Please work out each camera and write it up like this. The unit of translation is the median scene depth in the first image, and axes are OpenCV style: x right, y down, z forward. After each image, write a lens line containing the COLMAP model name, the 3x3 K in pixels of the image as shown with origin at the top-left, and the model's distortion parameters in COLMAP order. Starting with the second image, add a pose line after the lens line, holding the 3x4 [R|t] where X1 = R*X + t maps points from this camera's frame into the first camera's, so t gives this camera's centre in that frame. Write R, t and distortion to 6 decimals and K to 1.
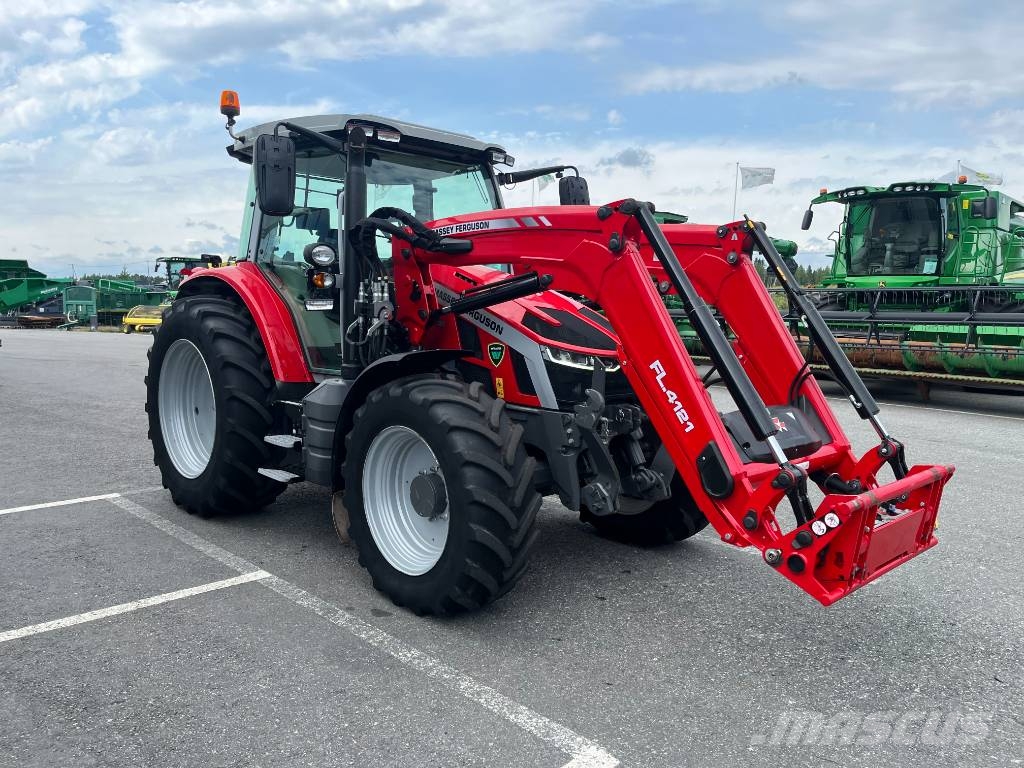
lens RADIAL K [[769.4, 0, 512.0], [0, 769.4, 384.0], [0, 0, 1]] dist [0.073585, -0.102662]
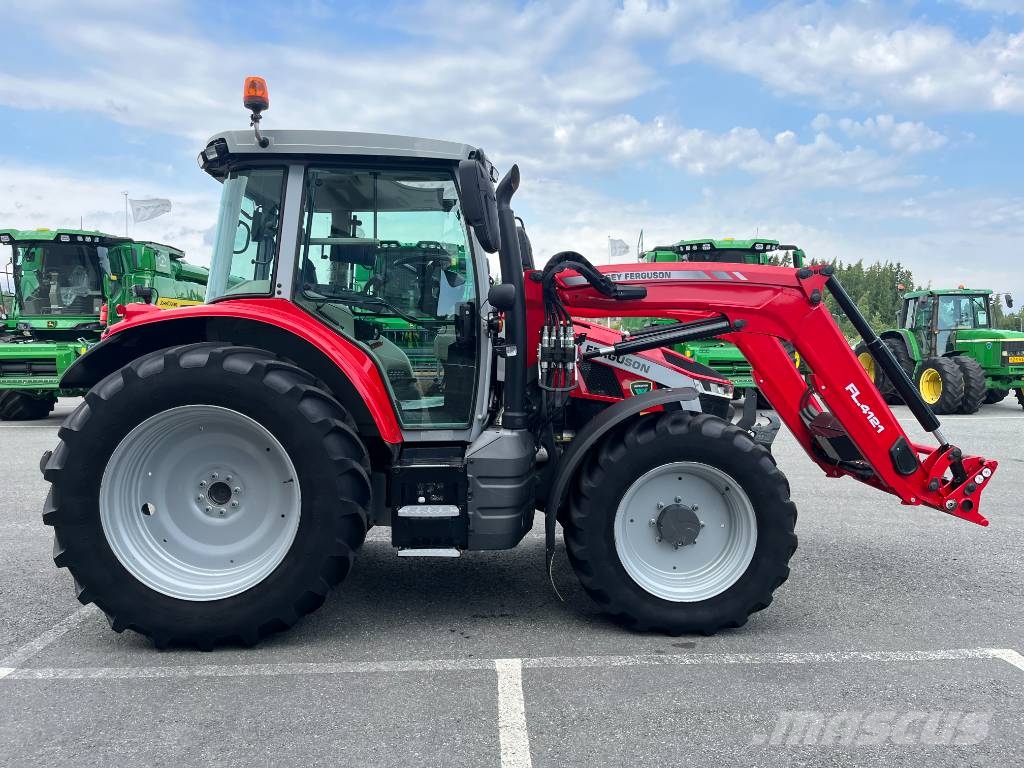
lens RADIAL K [[769.4, 0, 512.0], [0, 769.4, 384.0], [0, 0, 1]] dist [0.073585, -0.102662]
pose [[0.682171, -0.055707, 0.729067, -1.028656], [0.091791, 0.995730, -0.009805, -0.060261], [-0.725408, 0.073611, 0.684372, 0.421136]]
